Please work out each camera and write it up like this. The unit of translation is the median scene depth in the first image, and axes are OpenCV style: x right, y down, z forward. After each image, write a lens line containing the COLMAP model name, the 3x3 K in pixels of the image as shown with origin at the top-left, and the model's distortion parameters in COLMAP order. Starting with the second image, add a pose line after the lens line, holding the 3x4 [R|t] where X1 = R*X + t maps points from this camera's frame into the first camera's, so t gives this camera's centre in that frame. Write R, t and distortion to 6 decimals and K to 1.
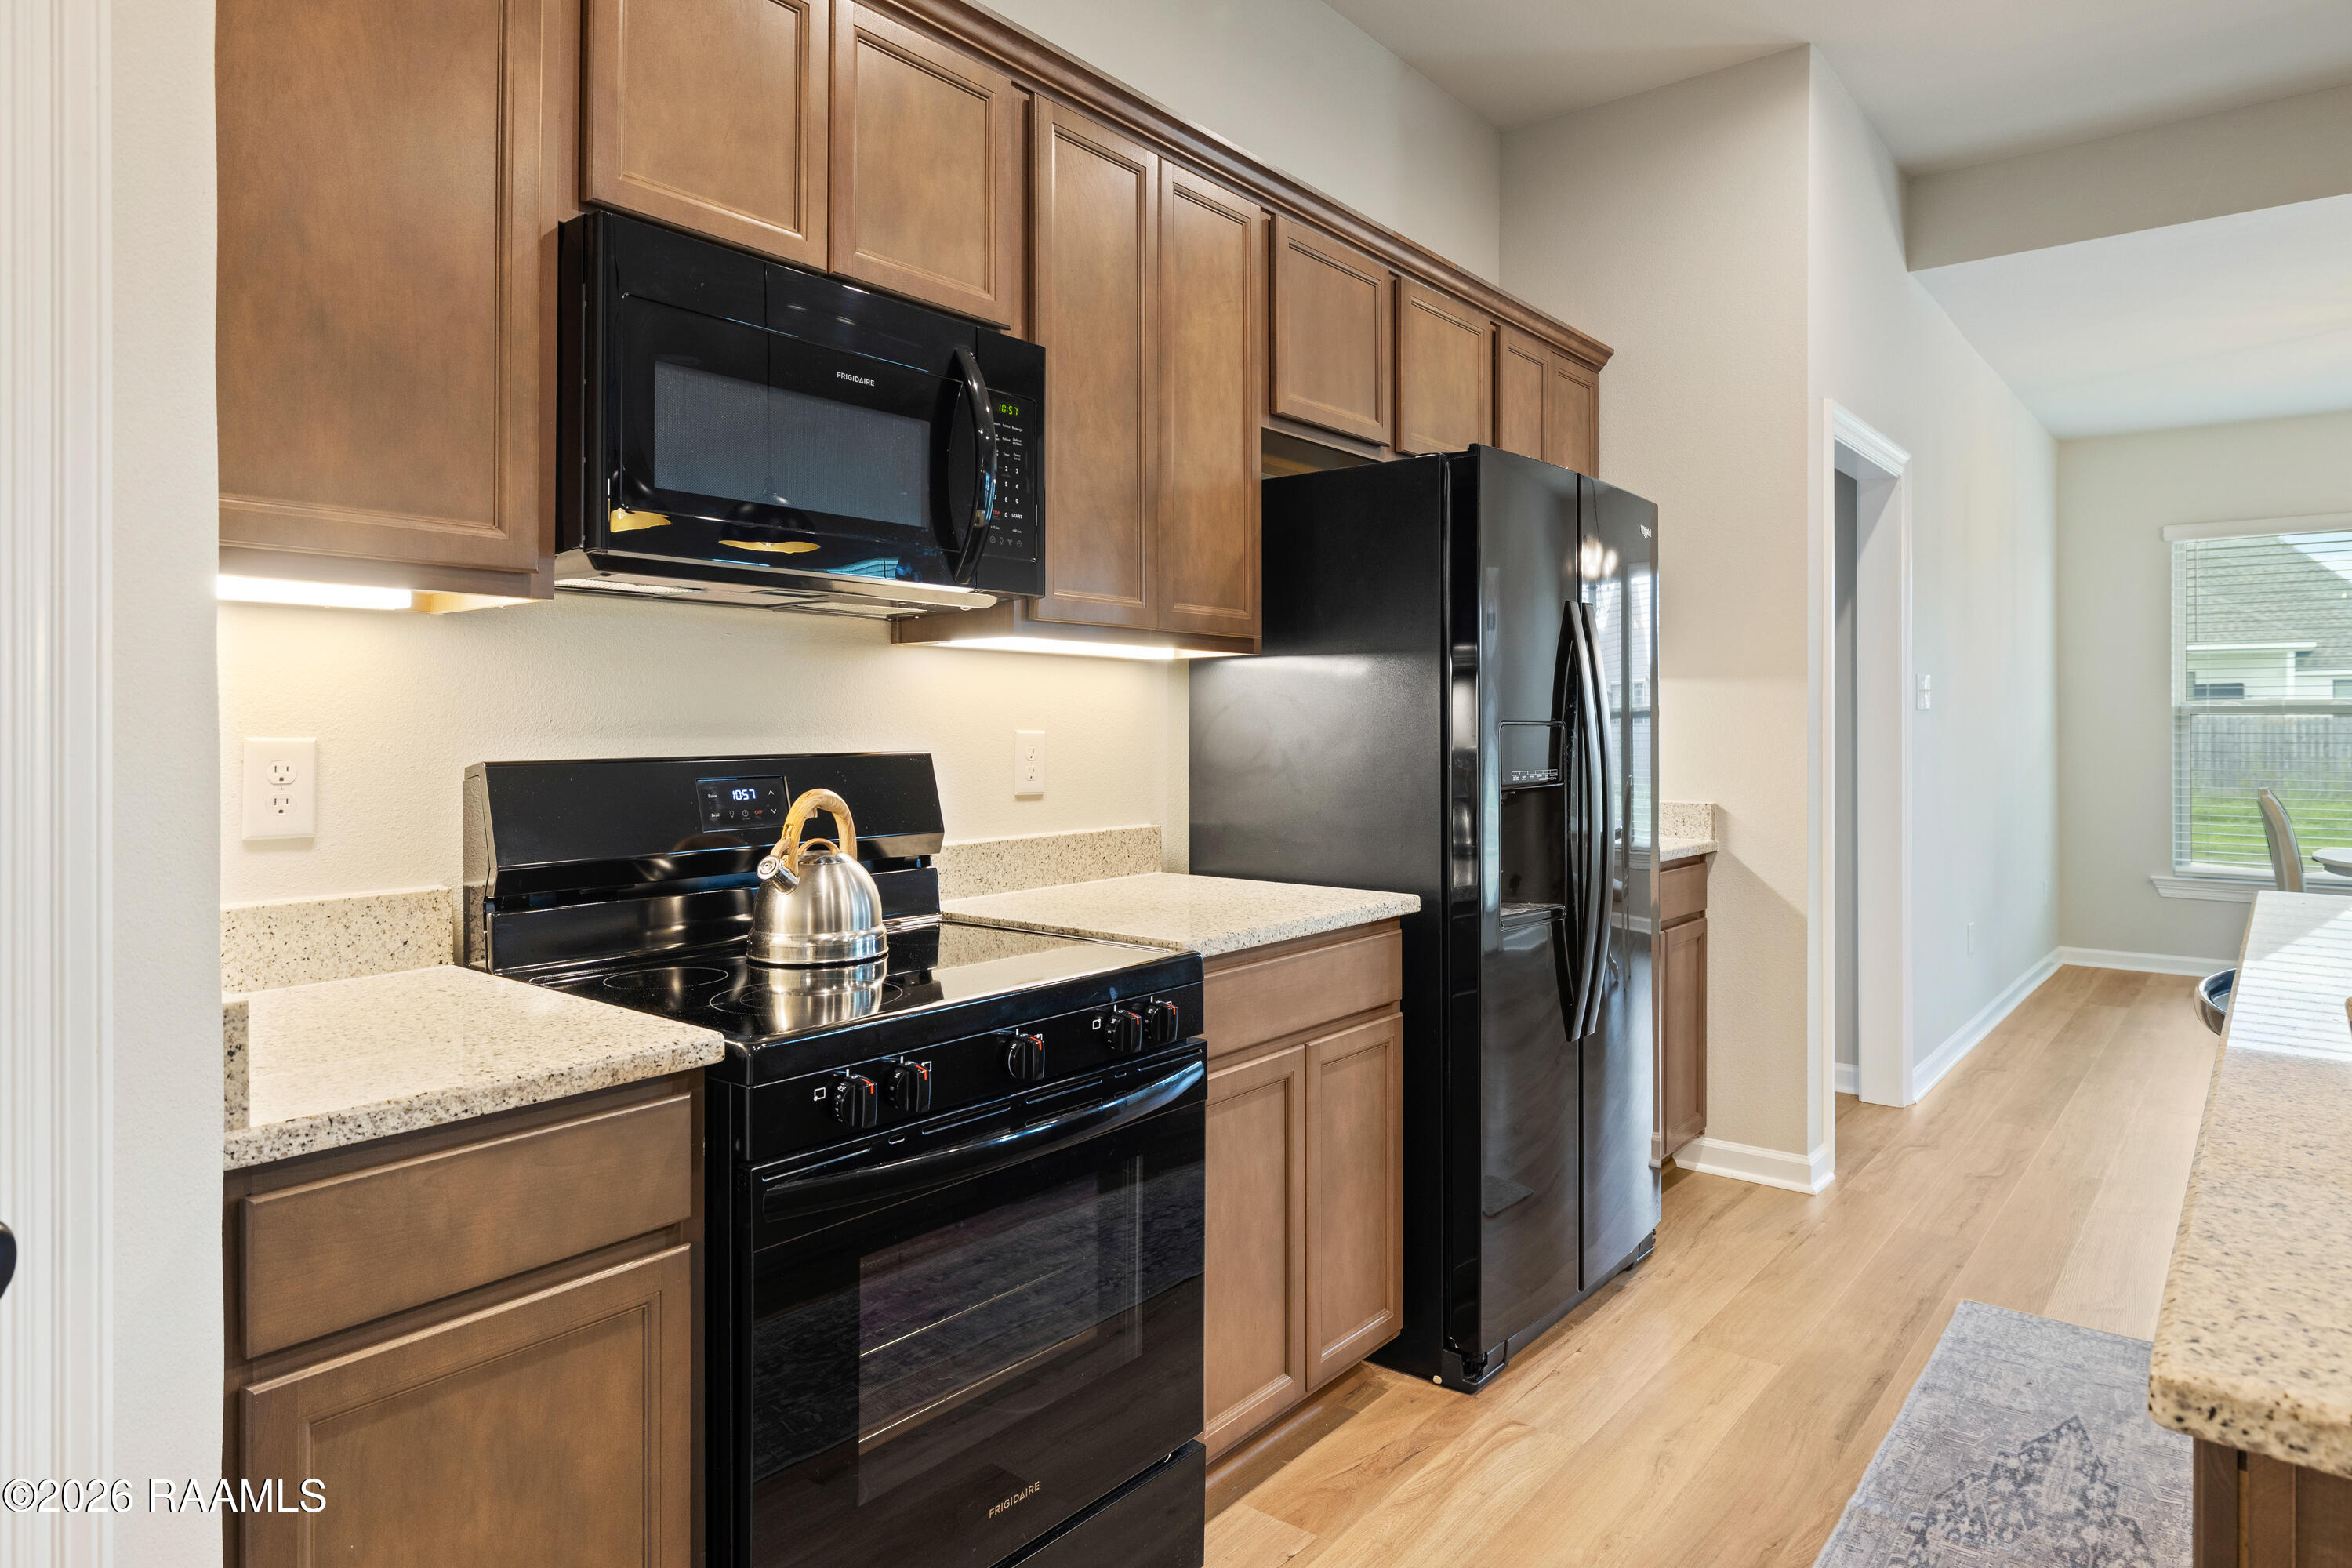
lens RADIAL K [[1396.6, 0, 1175.8], [0, 1396.6, 721.7], [0, 0, 1]] dist [-0.001222, 0.000023]
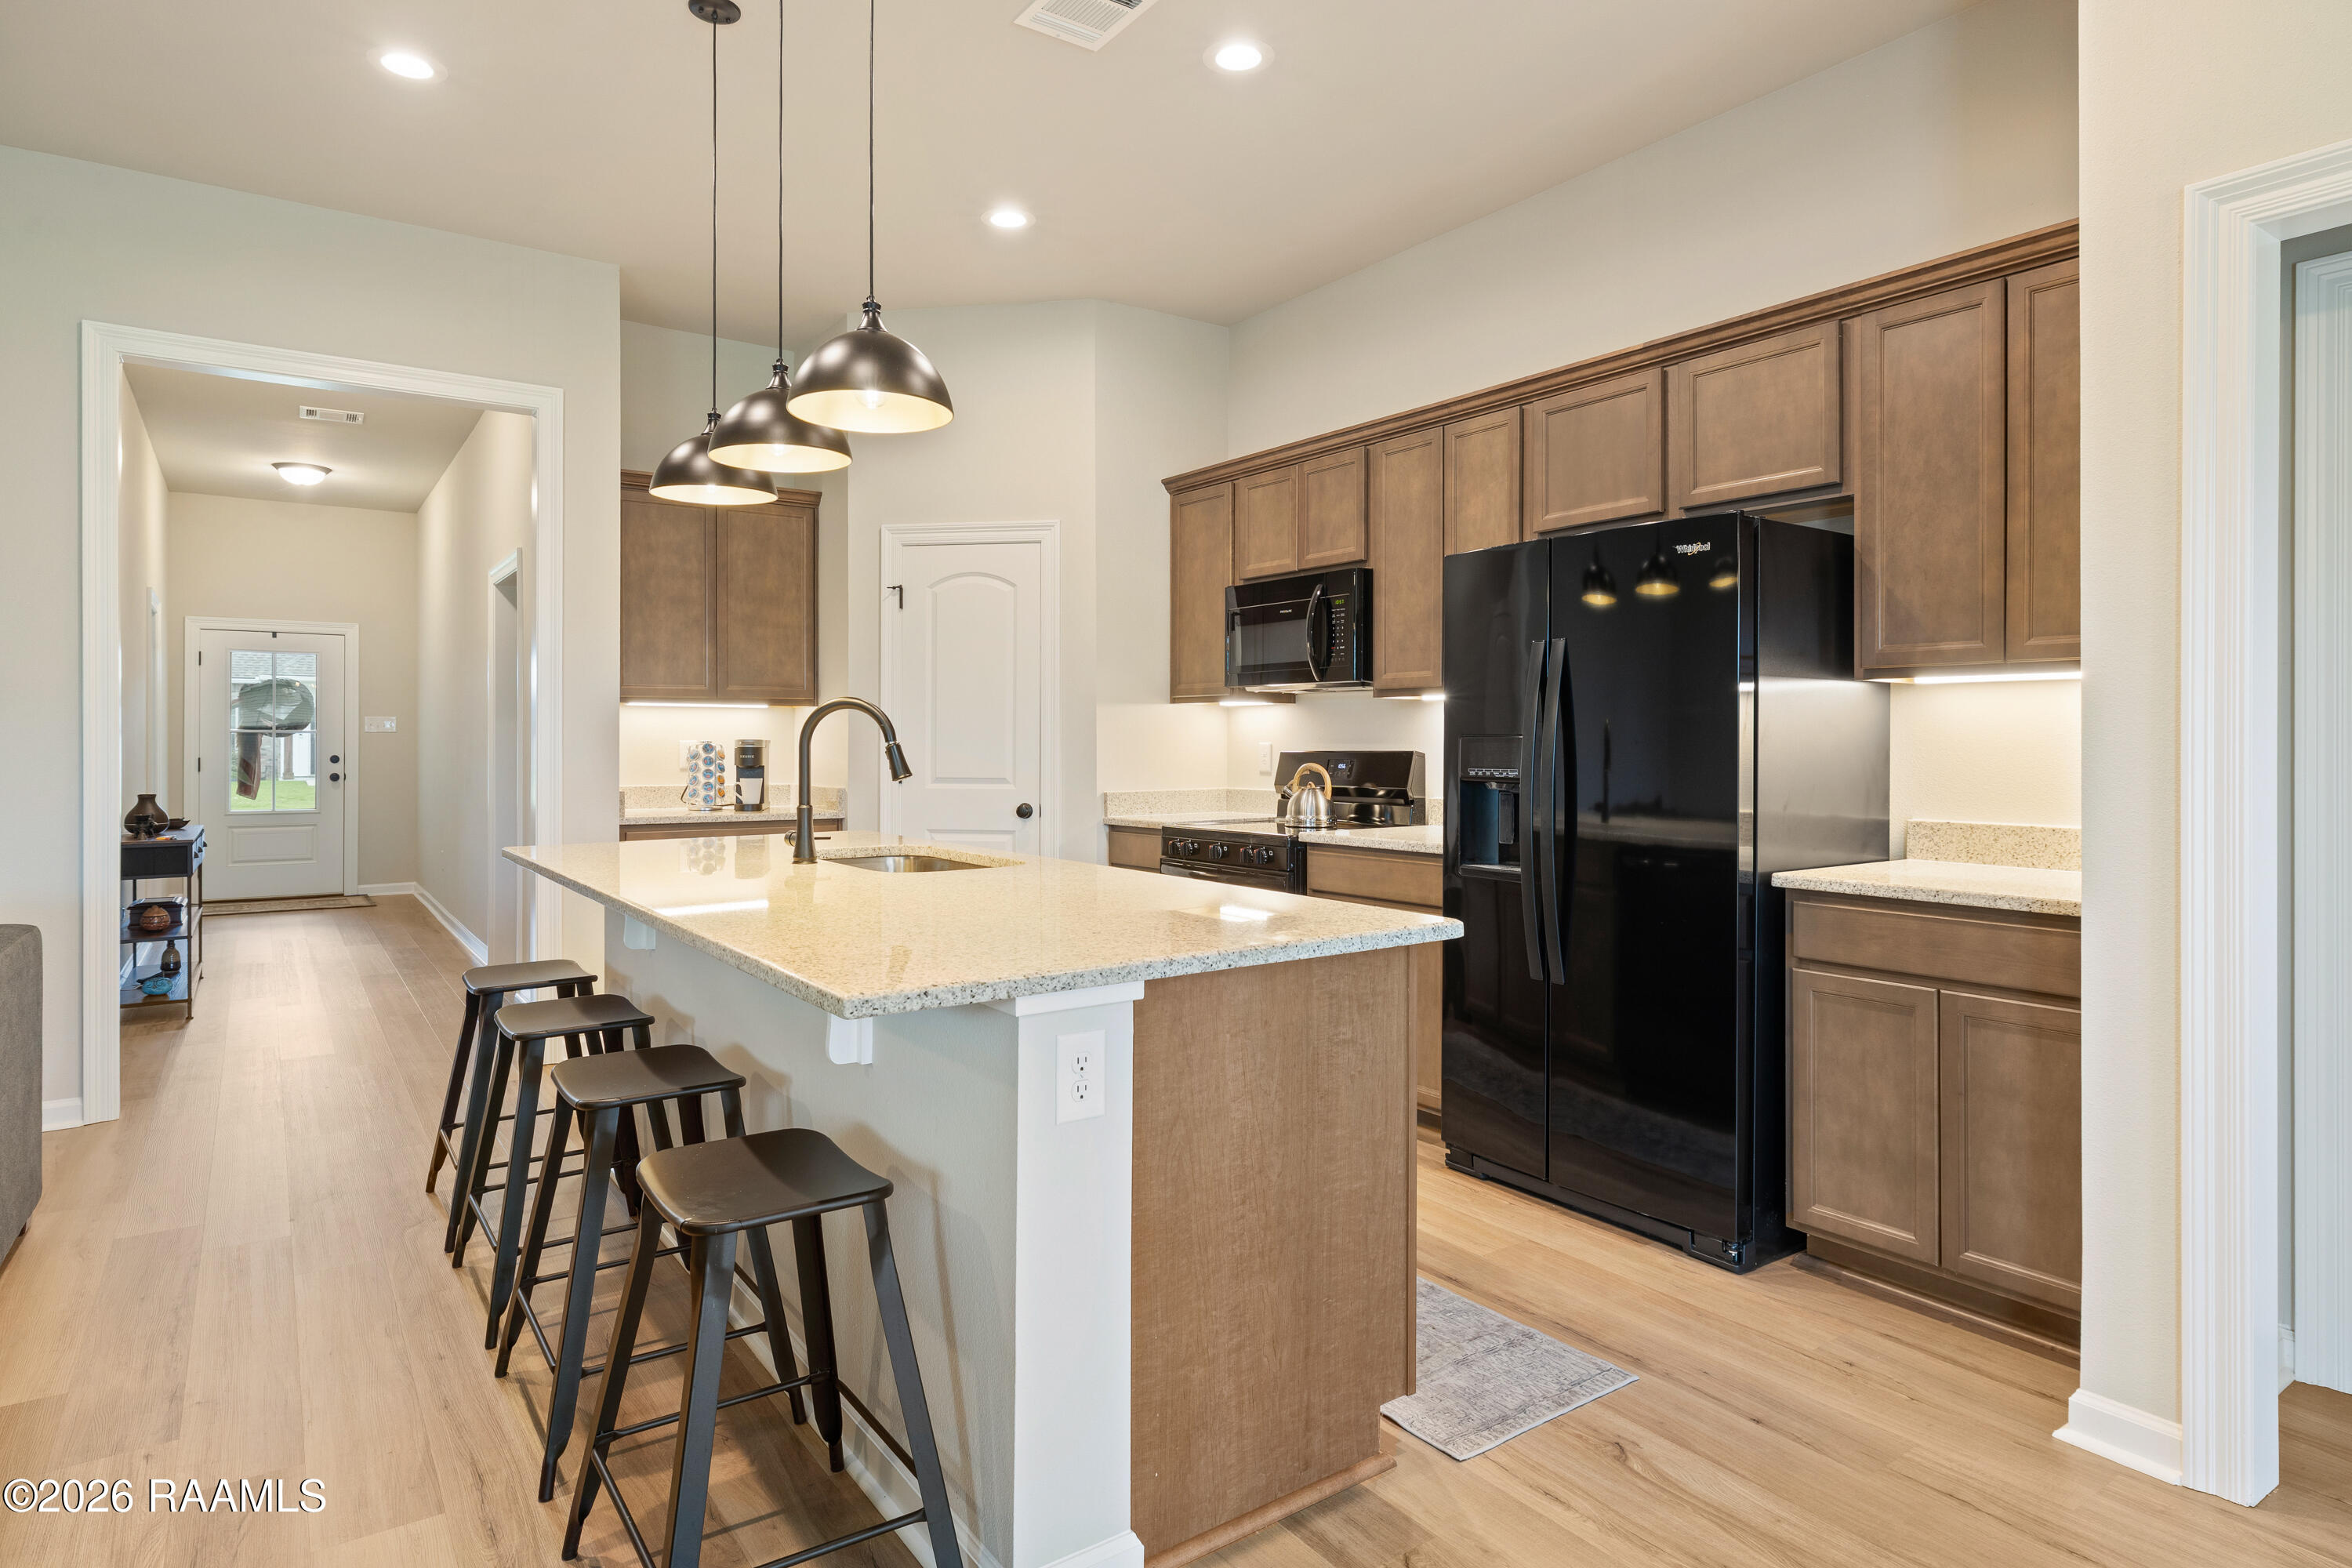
lens RADIAL K [[1280.9, 0, 1164.2], [0, 1280.9, 742.7], [0, 0, 1]] dist [0.005376, 0.001473]
pose [[-0.273915, -0.000722, -0.961754, 1.811398], [0.000834, 0.999999, -0.000988, 0.011269], [0.961754, -0.001073, -0.273914, 1.178793]]
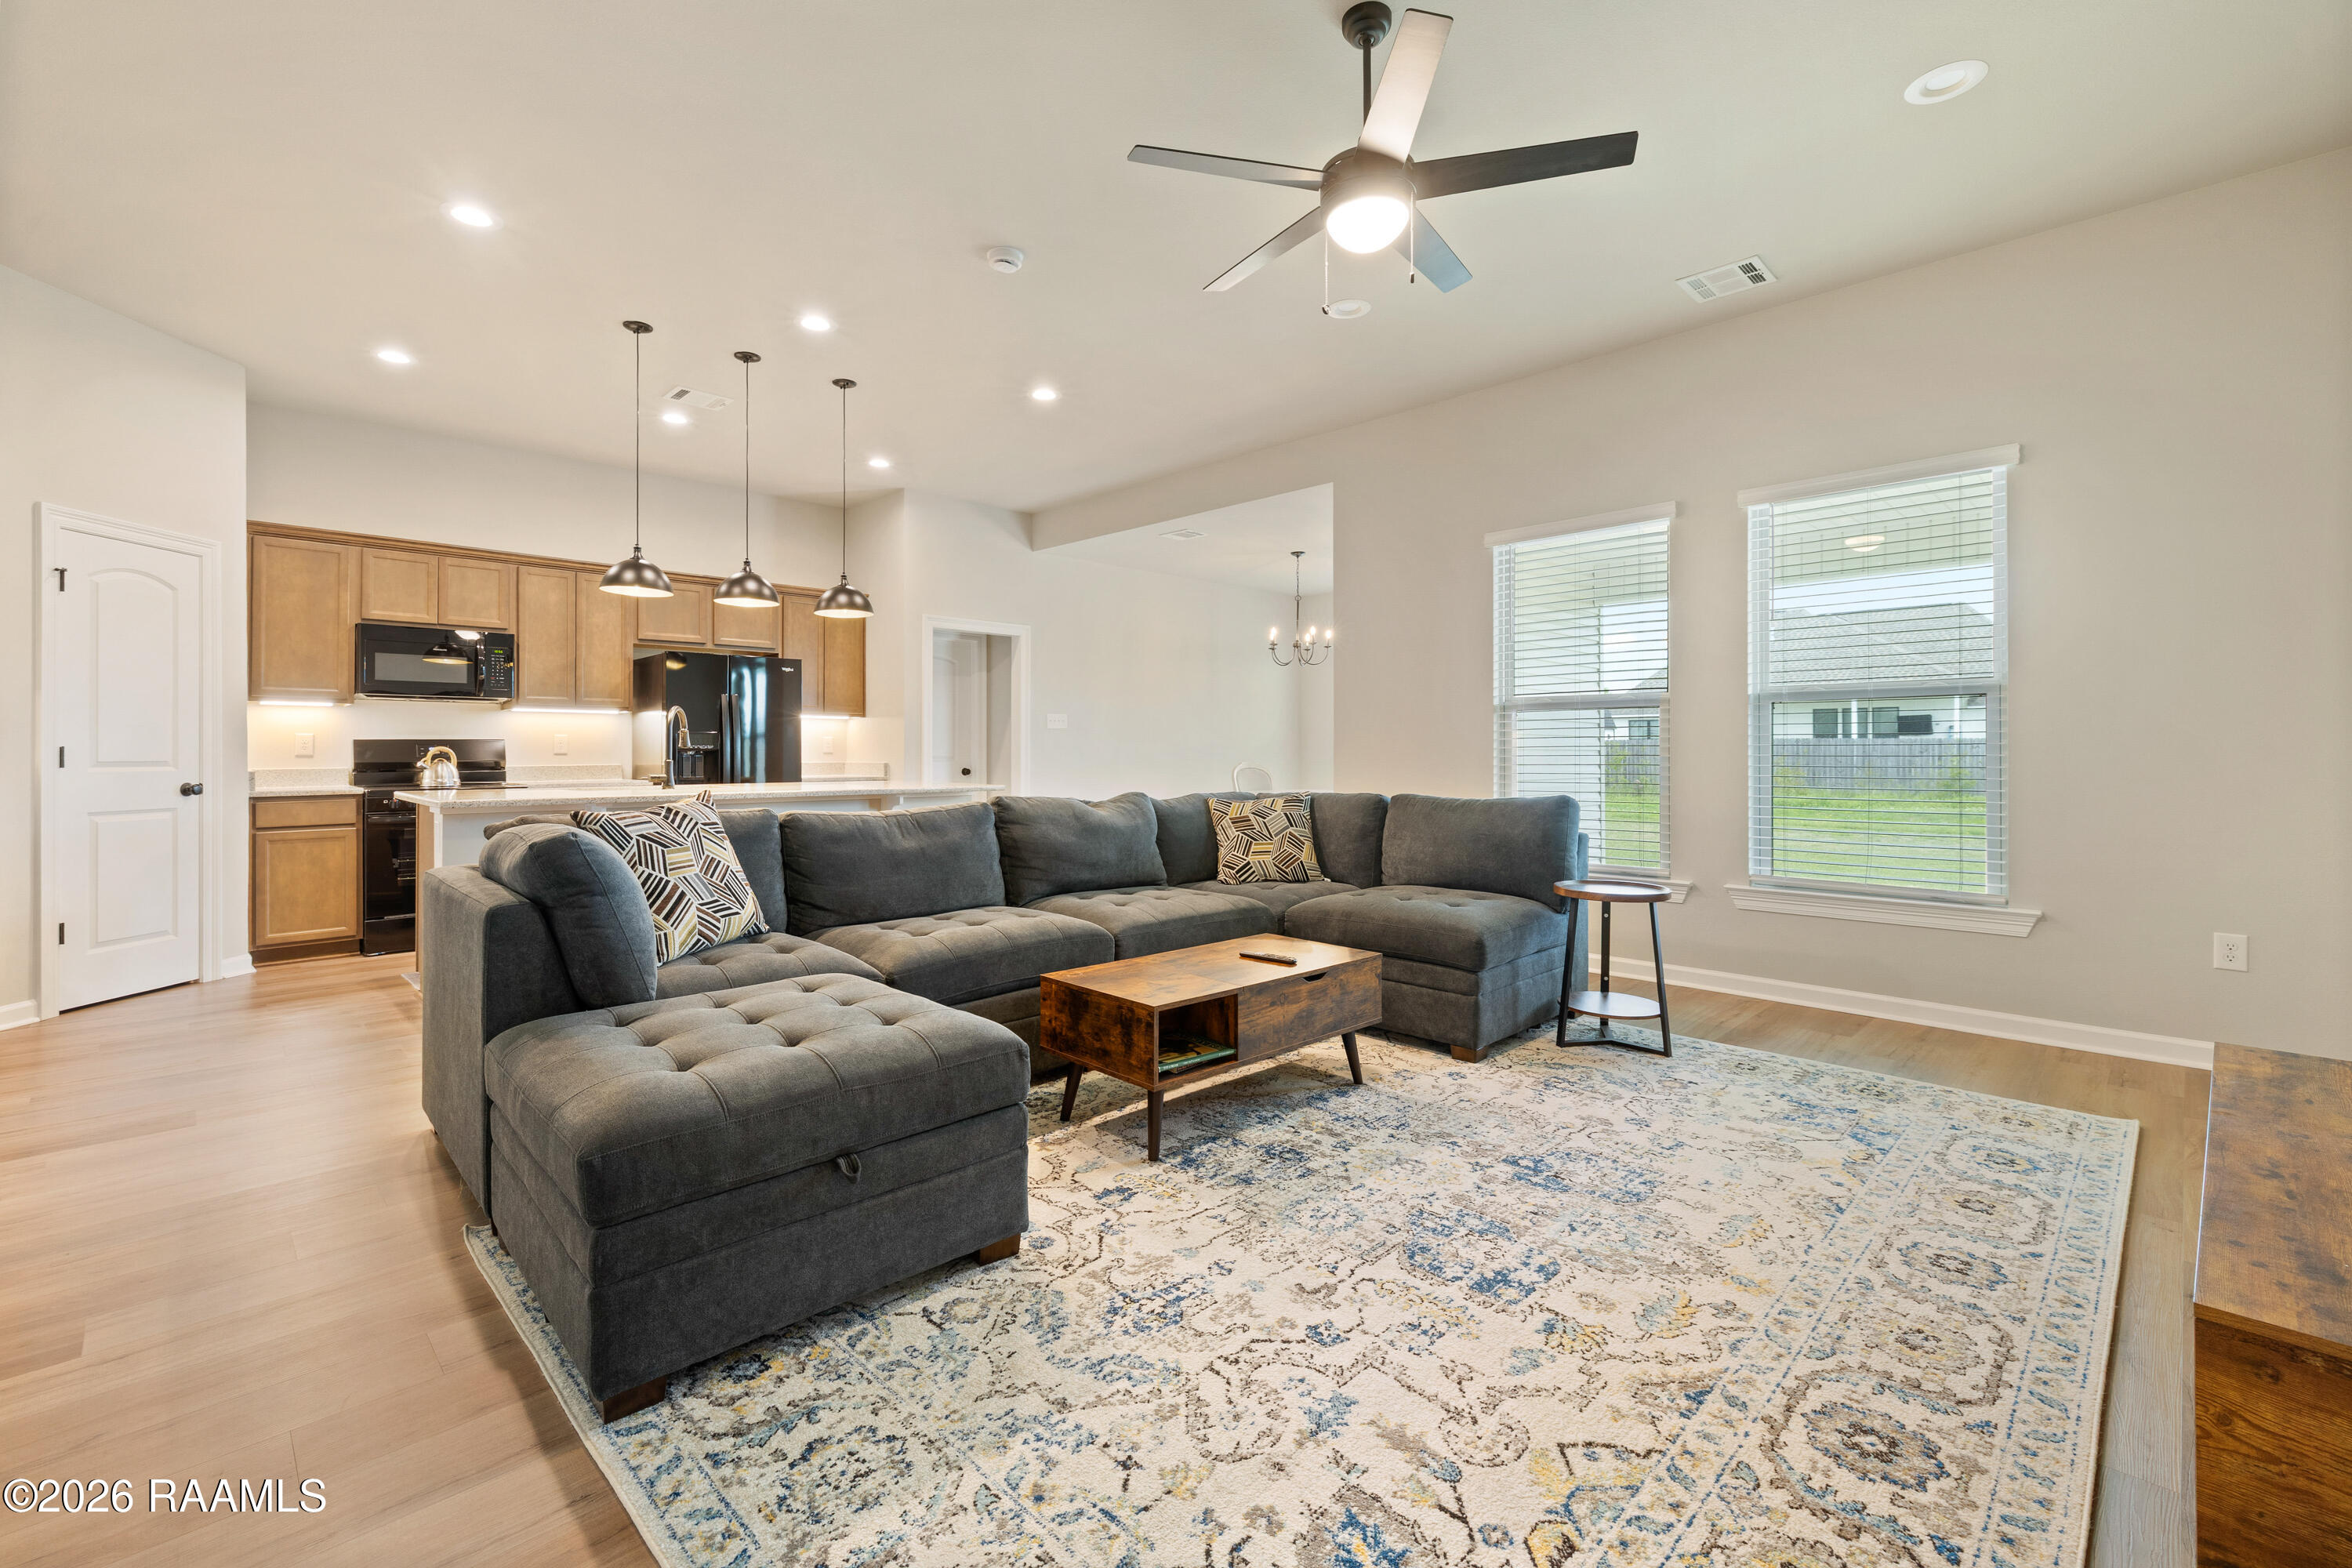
lens RADIAL K [[1004.4, 0, 1176.3], [0, 1004.4, 749.3], [0, 0, 1]] dist [-0.001390, 0.000488]
pose [[0.993848, -0.002800, -0.110717, 1.903240], [0.002774, 0.999996, -0.000385, 0.054195], [0.110717, 0.000076, 0.993852, -1.461633]]
